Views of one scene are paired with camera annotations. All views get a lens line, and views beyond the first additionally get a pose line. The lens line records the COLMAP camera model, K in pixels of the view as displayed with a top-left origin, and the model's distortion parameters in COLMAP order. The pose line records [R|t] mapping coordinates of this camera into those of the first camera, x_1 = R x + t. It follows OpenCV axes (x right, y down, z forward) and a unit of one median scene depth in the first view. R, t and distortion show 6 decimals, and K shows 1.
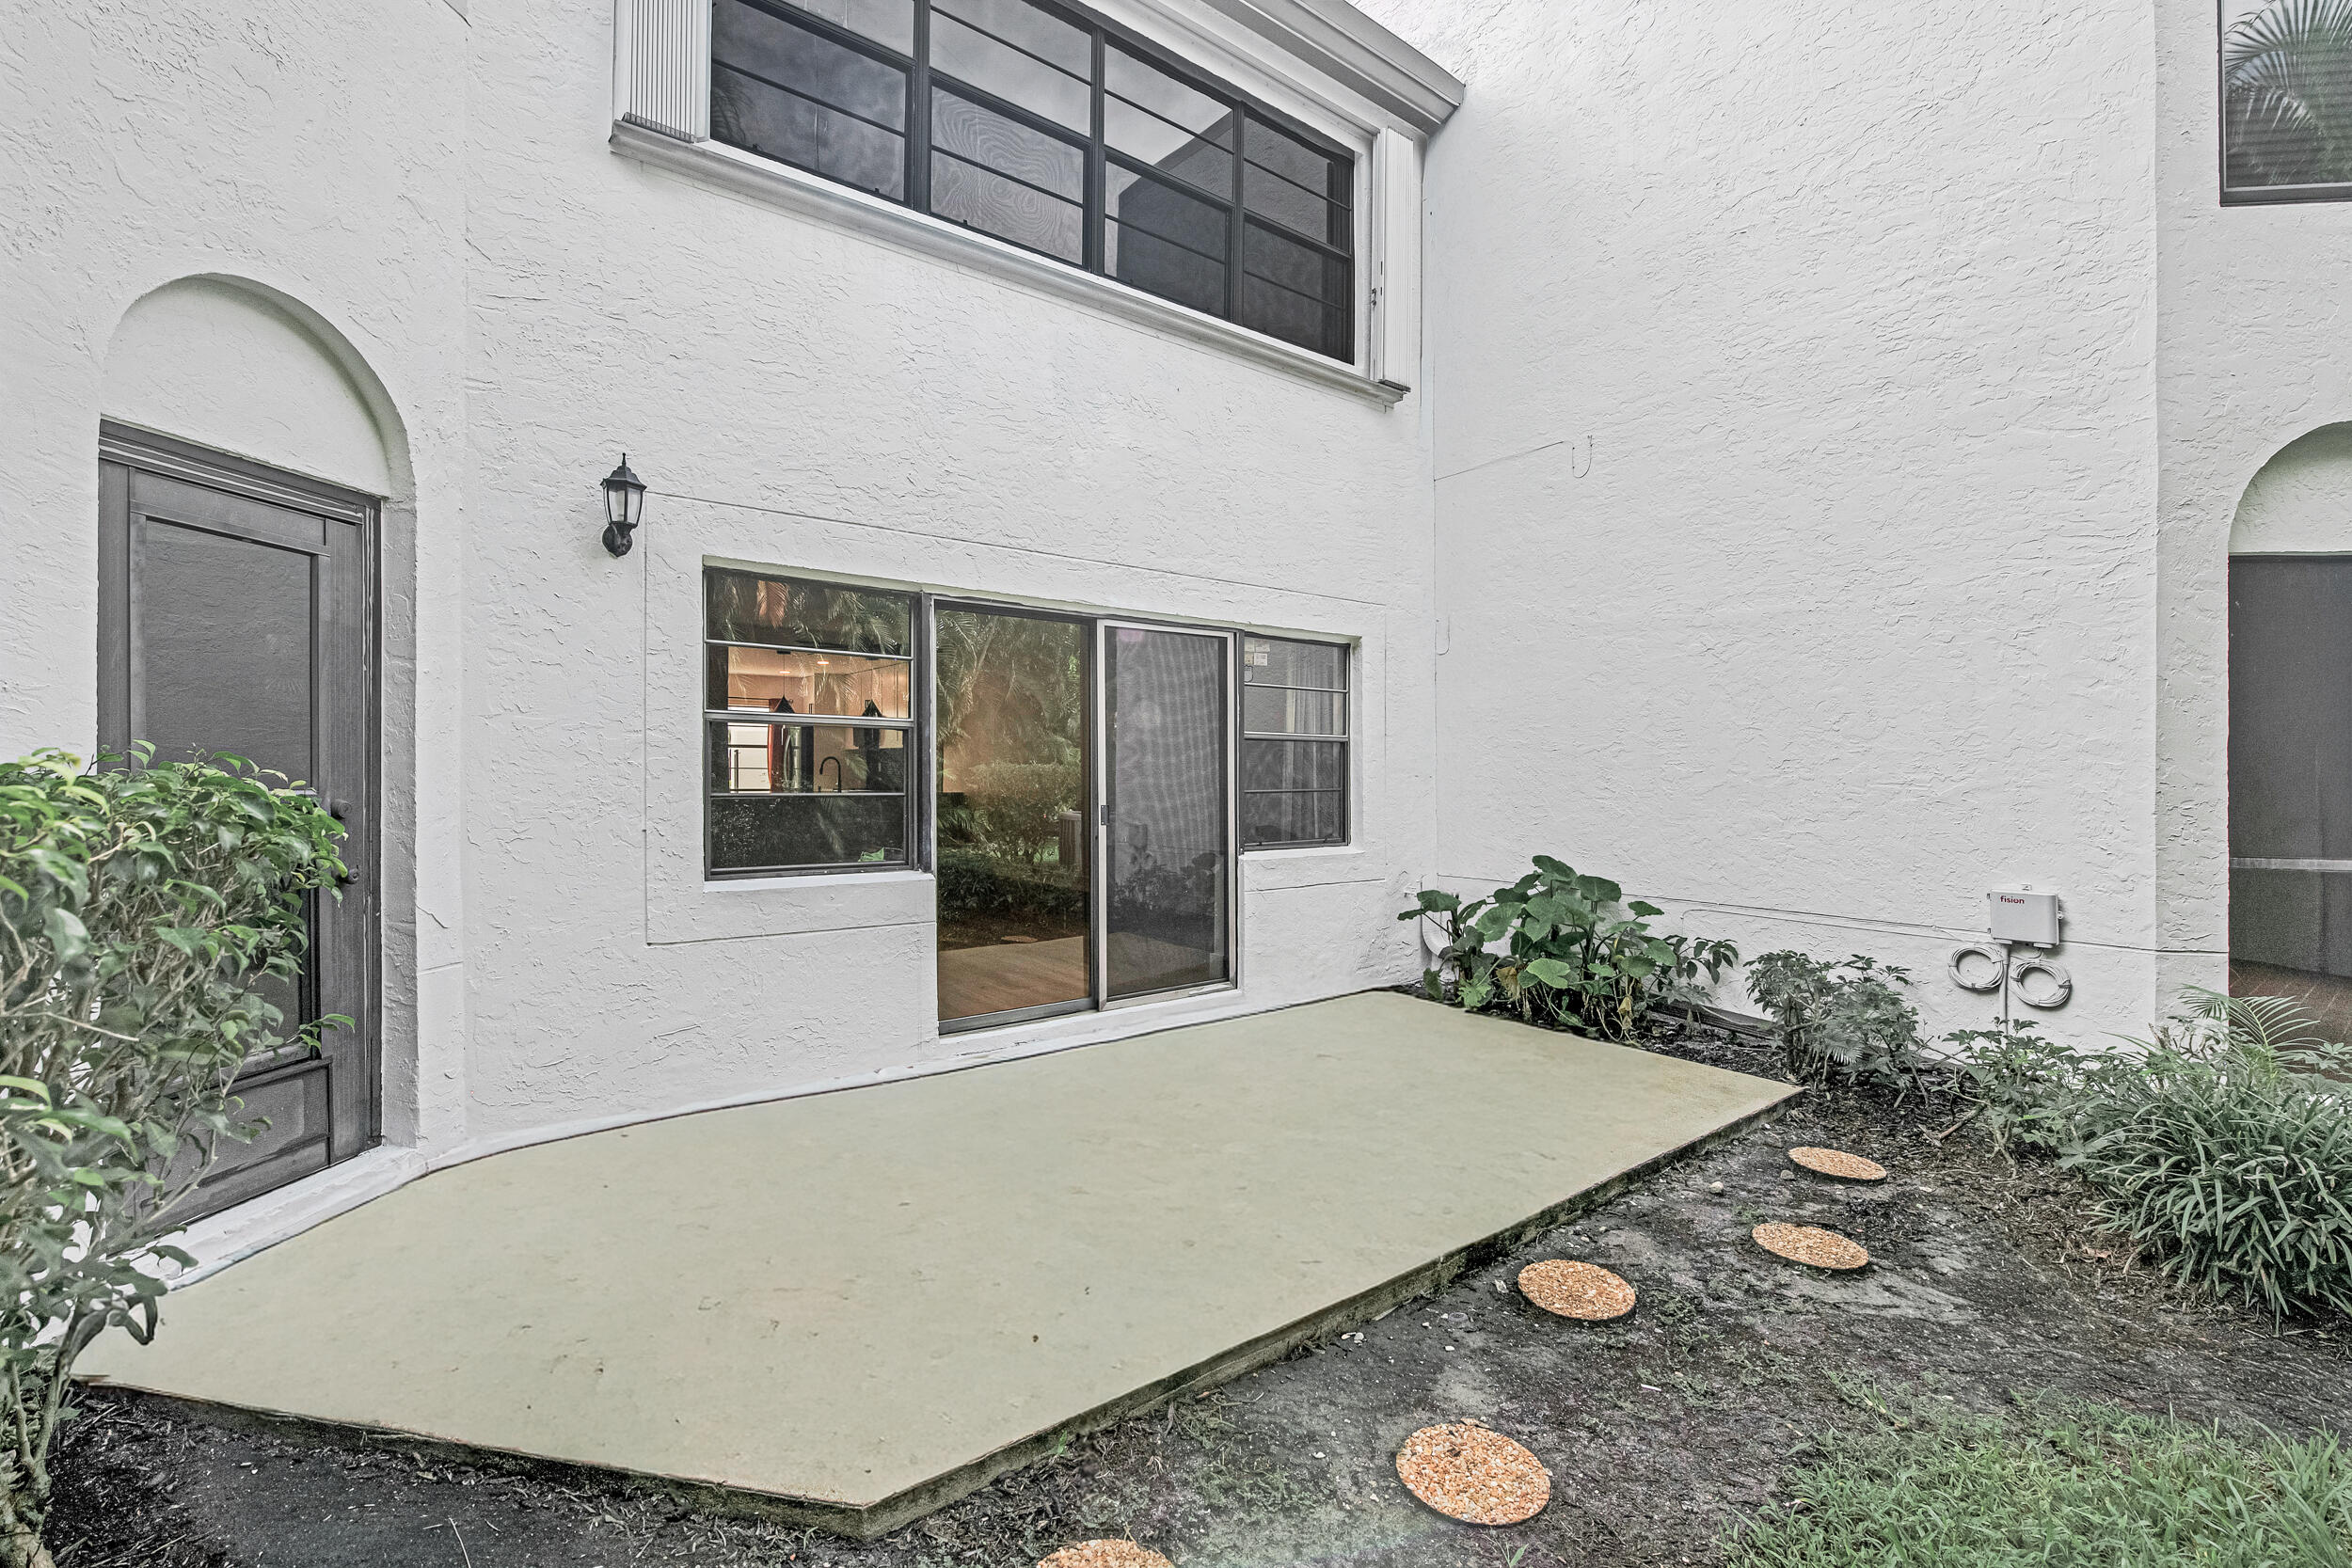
lens RADIAL K [[1014.6, 0, 1167.5], [0, 1014.6, 773.4], [0, 0, 1]] dist [-0.012588, -0.001377]
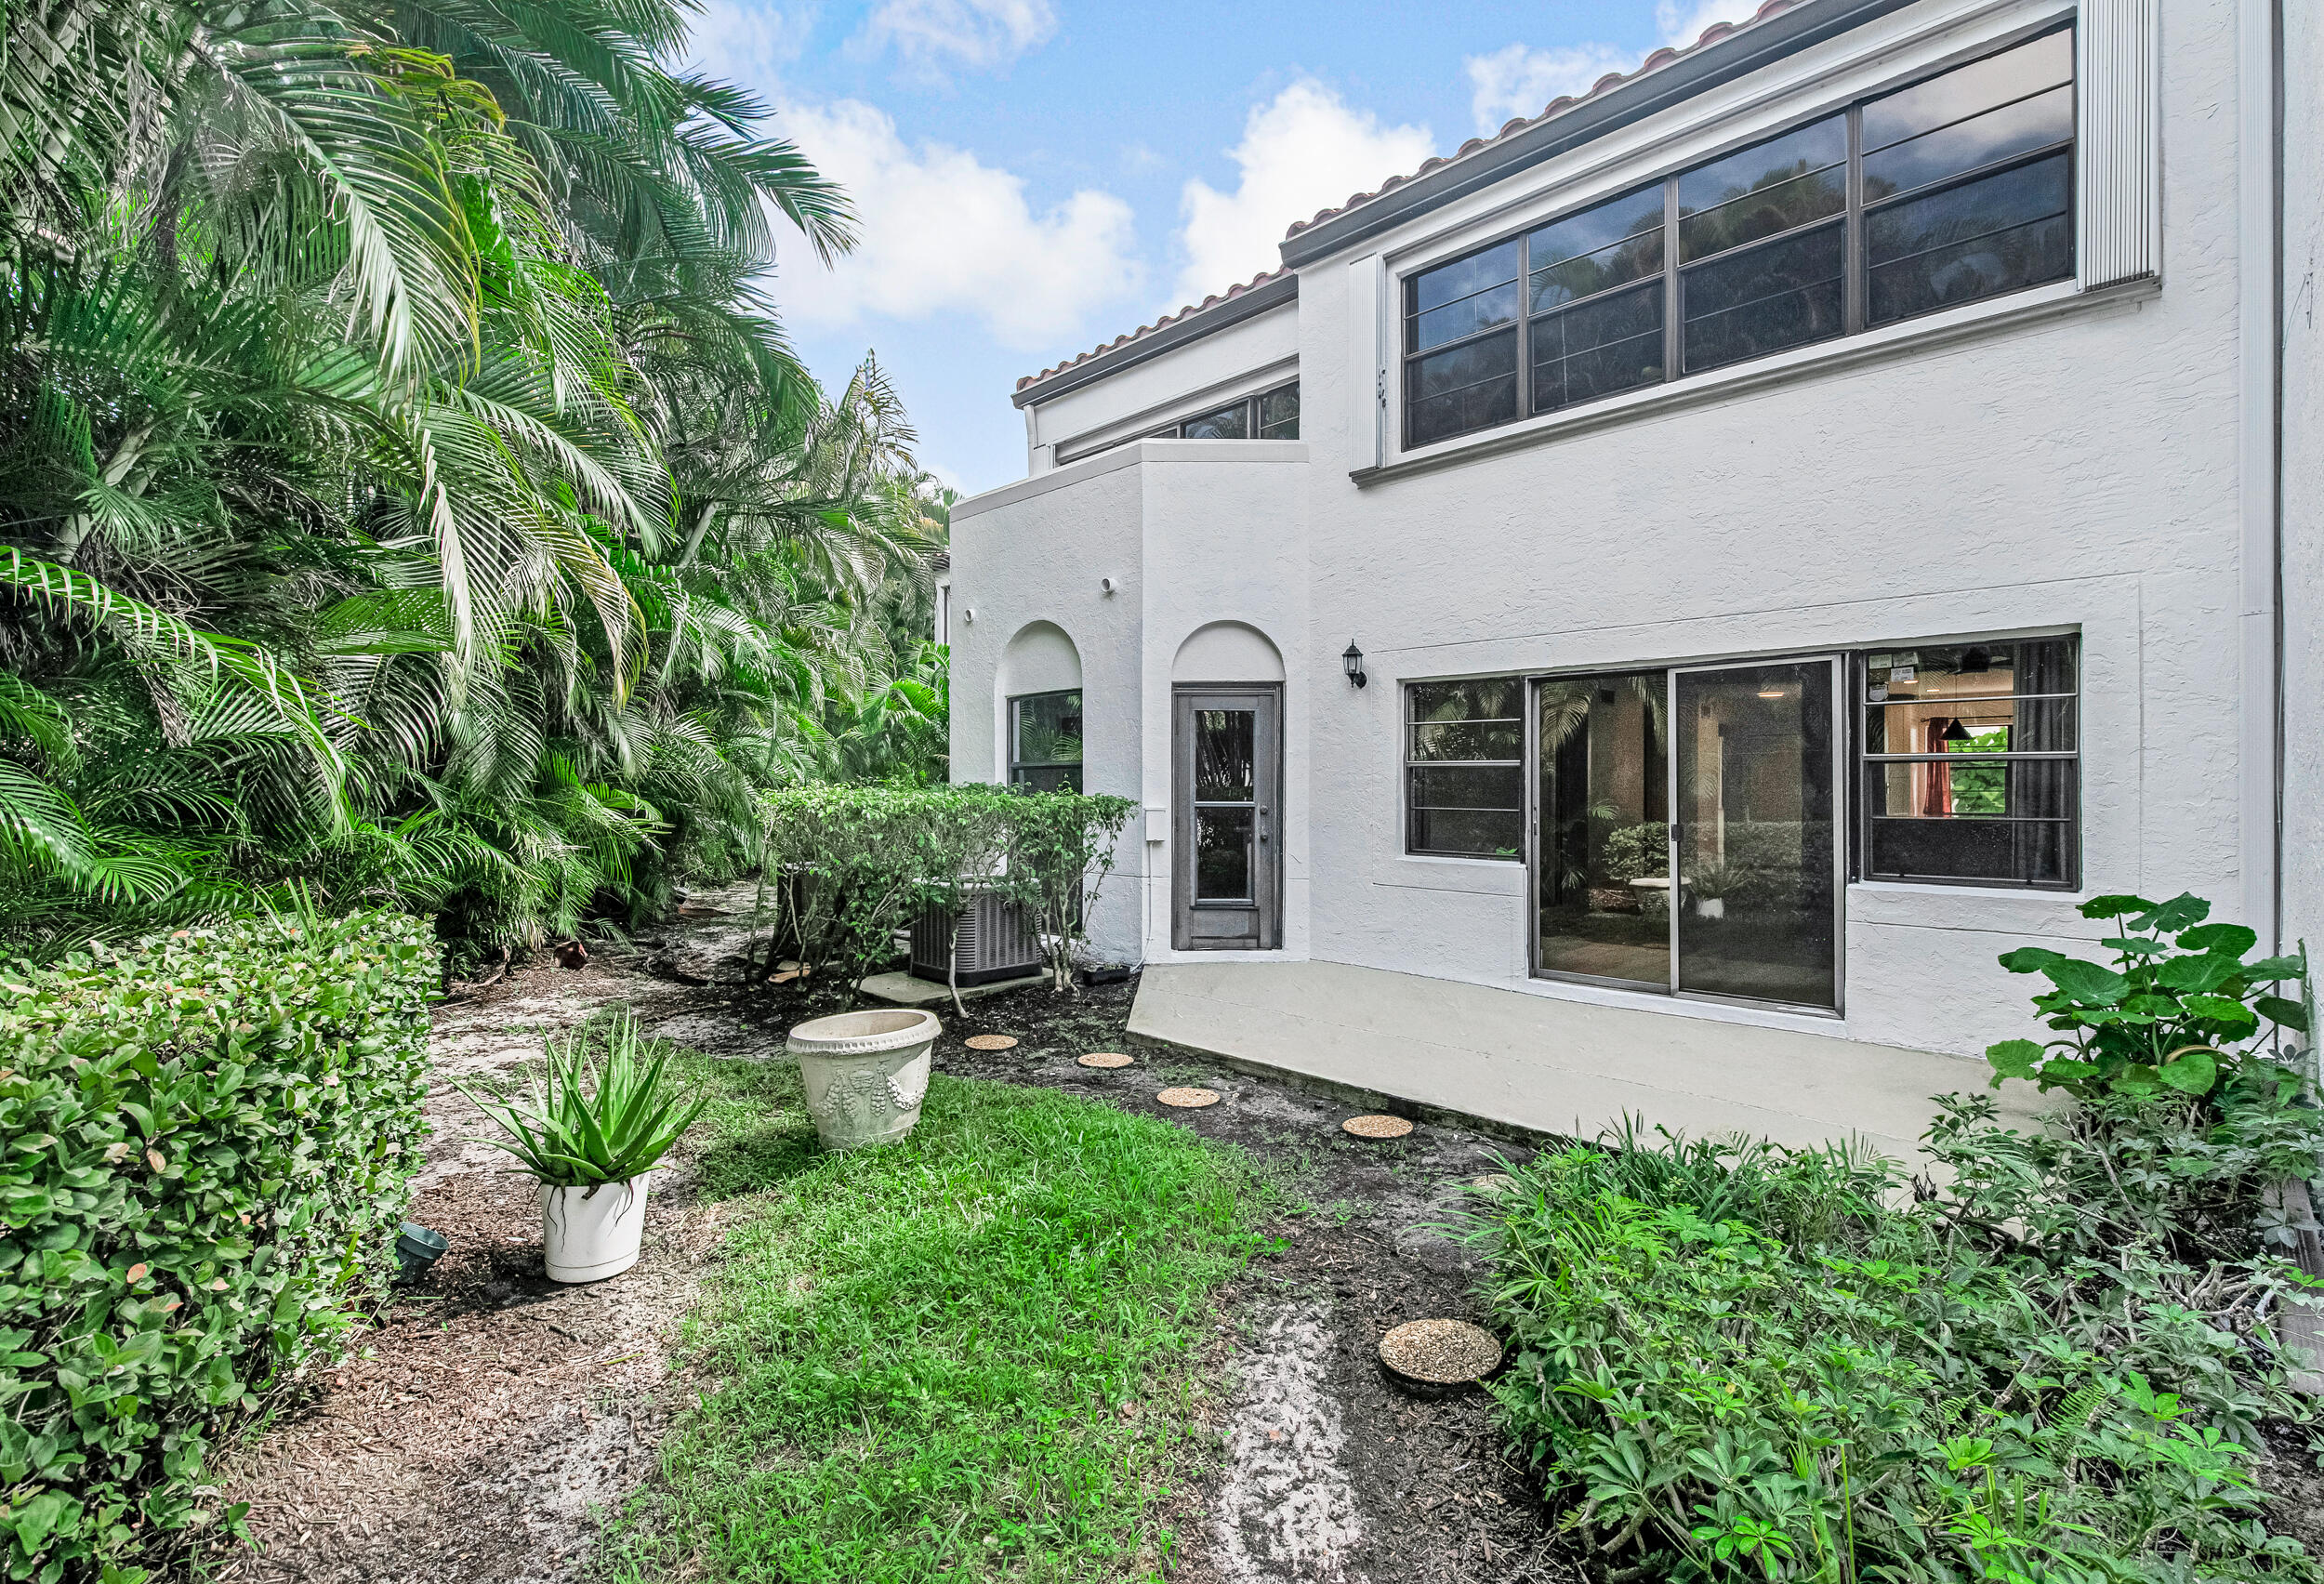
lens RADIAL K [[1018.2, 0, 1171.4], [0, 1018.2, 784.3], [0, 0, 1]] dist [-0.001575, -0.000264]
pose [[0.149794, -0.008255, -0.988683, 1.214093], [-0.004242, 0.999951, -0.008992, -0.002603], [0.988708, 0.005541, 0.149751, 0.280242]]
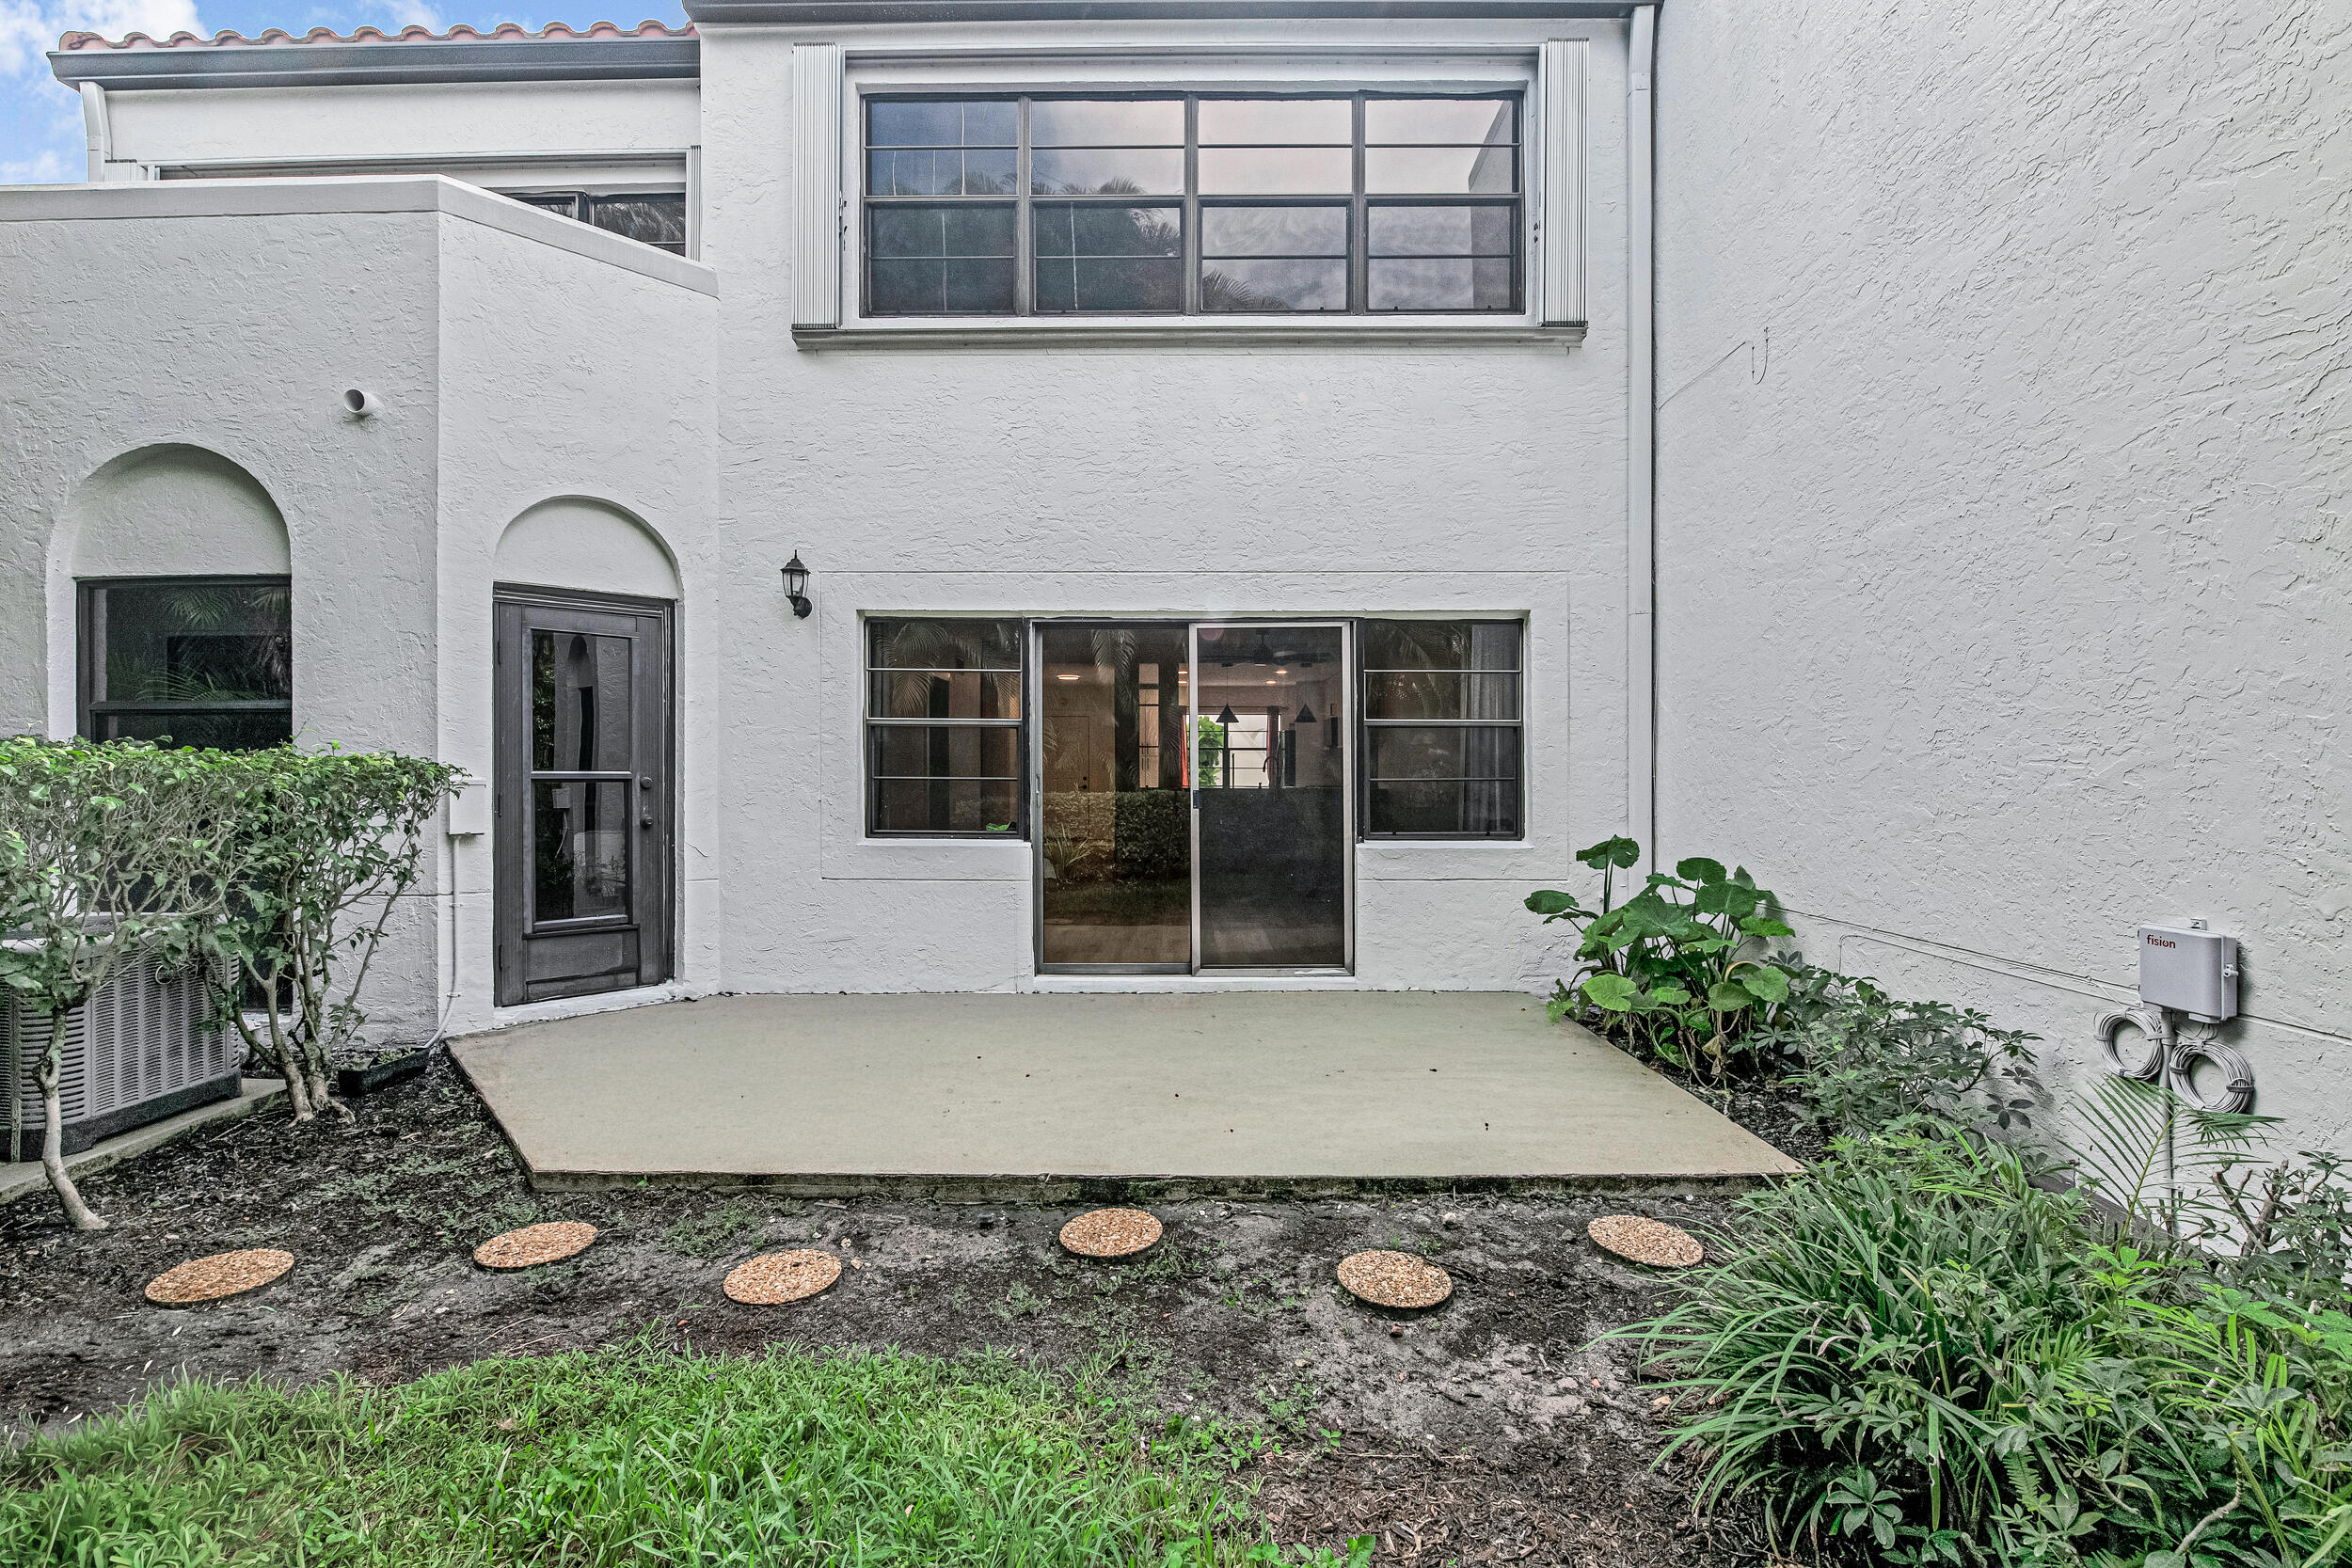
lens RADIAL K [[1014.6, 0, 1167.5], [0, 1014.6, 773.4], [0, 0, 1]] dist [-0.012588, -0.001377]
pose [[0.790525, -0.004695, -0.612412, 0.697602], [0.001882, 0.999985, -0.005237, 0.022063], [0.612427, 0.002988, 0.790522, 0.122682]]
